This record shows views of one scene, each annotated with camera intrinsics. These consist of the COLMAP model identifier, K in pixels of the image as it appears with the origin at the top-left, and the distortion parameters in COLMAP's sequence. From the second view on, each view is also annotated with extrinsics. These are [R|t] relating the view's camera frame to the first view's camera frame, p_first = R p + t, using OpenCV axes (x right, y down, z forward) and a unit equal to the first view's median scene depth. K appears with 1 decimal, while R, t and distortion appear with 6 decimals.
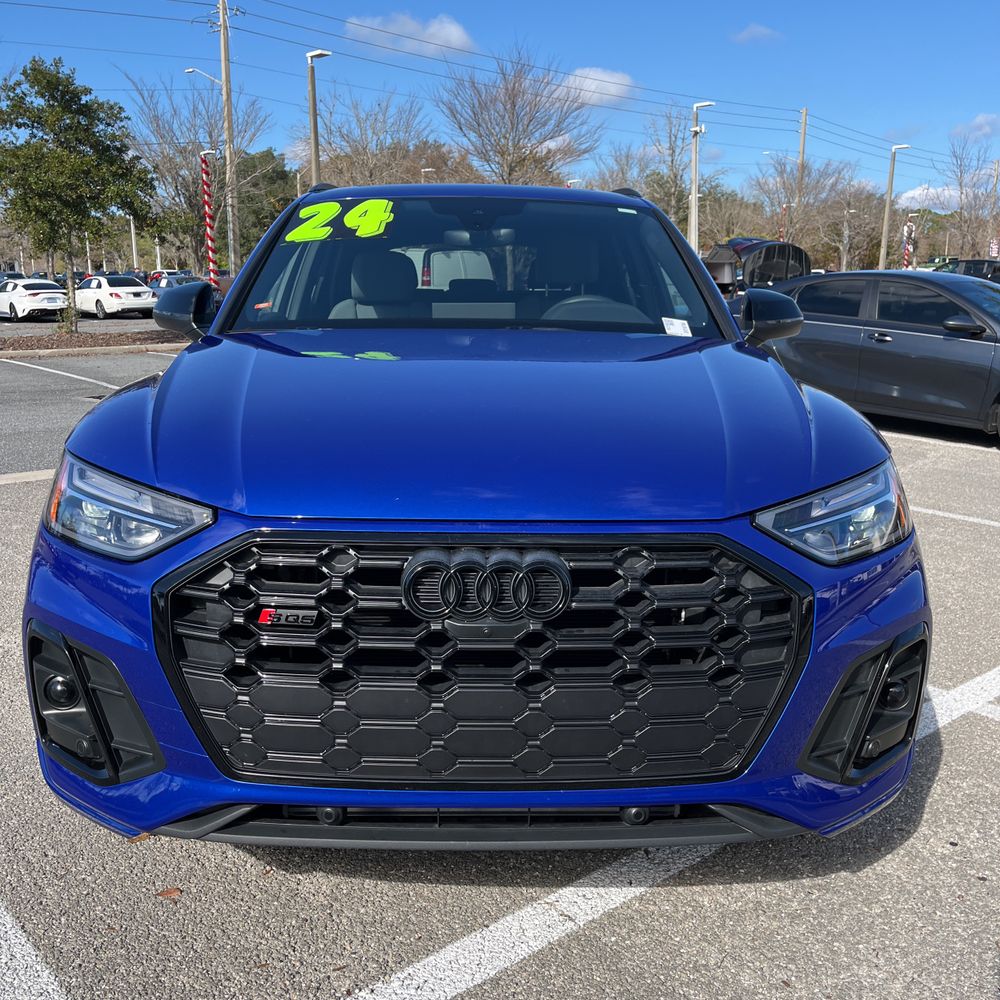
lens RADIAL K [[974.1, 0, 496.6], [0, 974.1, 502.4], [0, 0, 1]] dist [0.034801, -0.007369]
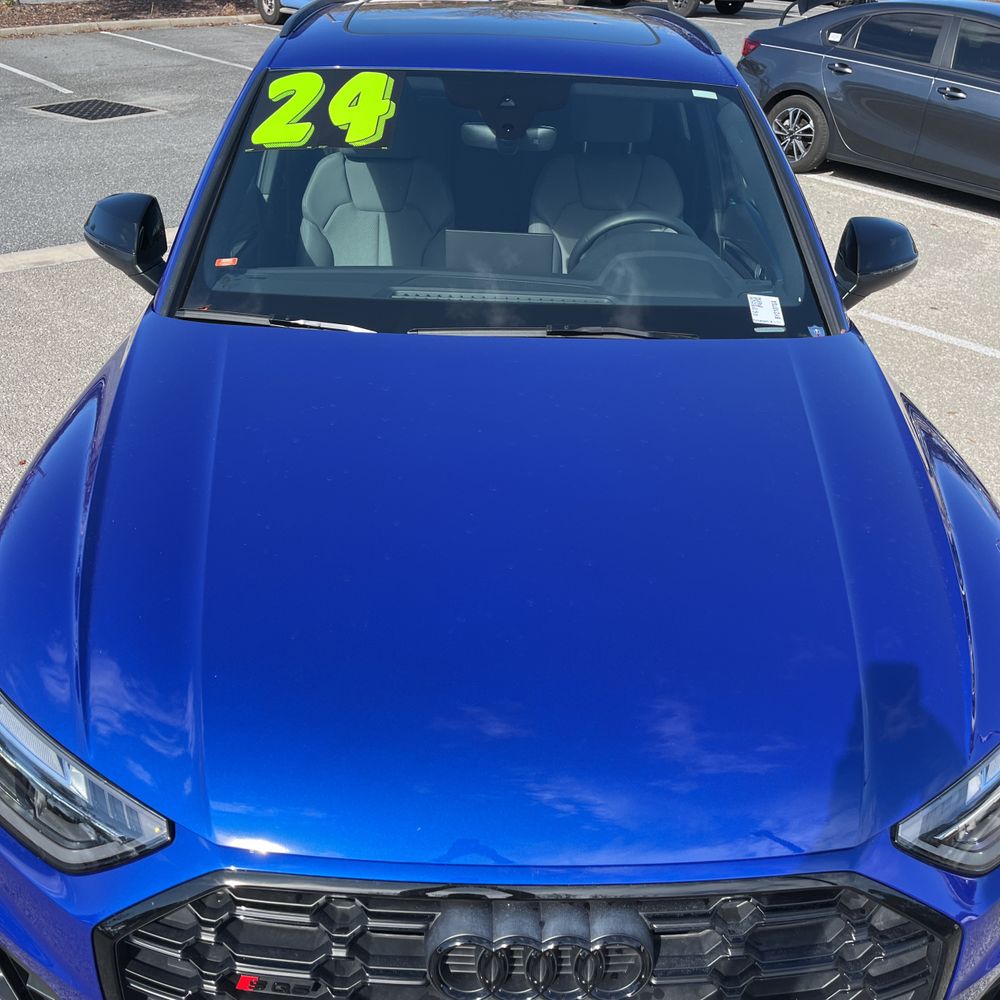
lens RADIAL K [[988.6, 0, 495.0], [0, 988.6, 512.5], [0, 0, 1]] dist [0.071443, -0.098644]
pose [[0.999643, 0.024576, 0.010479, -0.029387], [-0.026583, 0.954159, 0.298117, -0.224997], [-0.002673, -0.298289, 0.954472, 0.178261]]
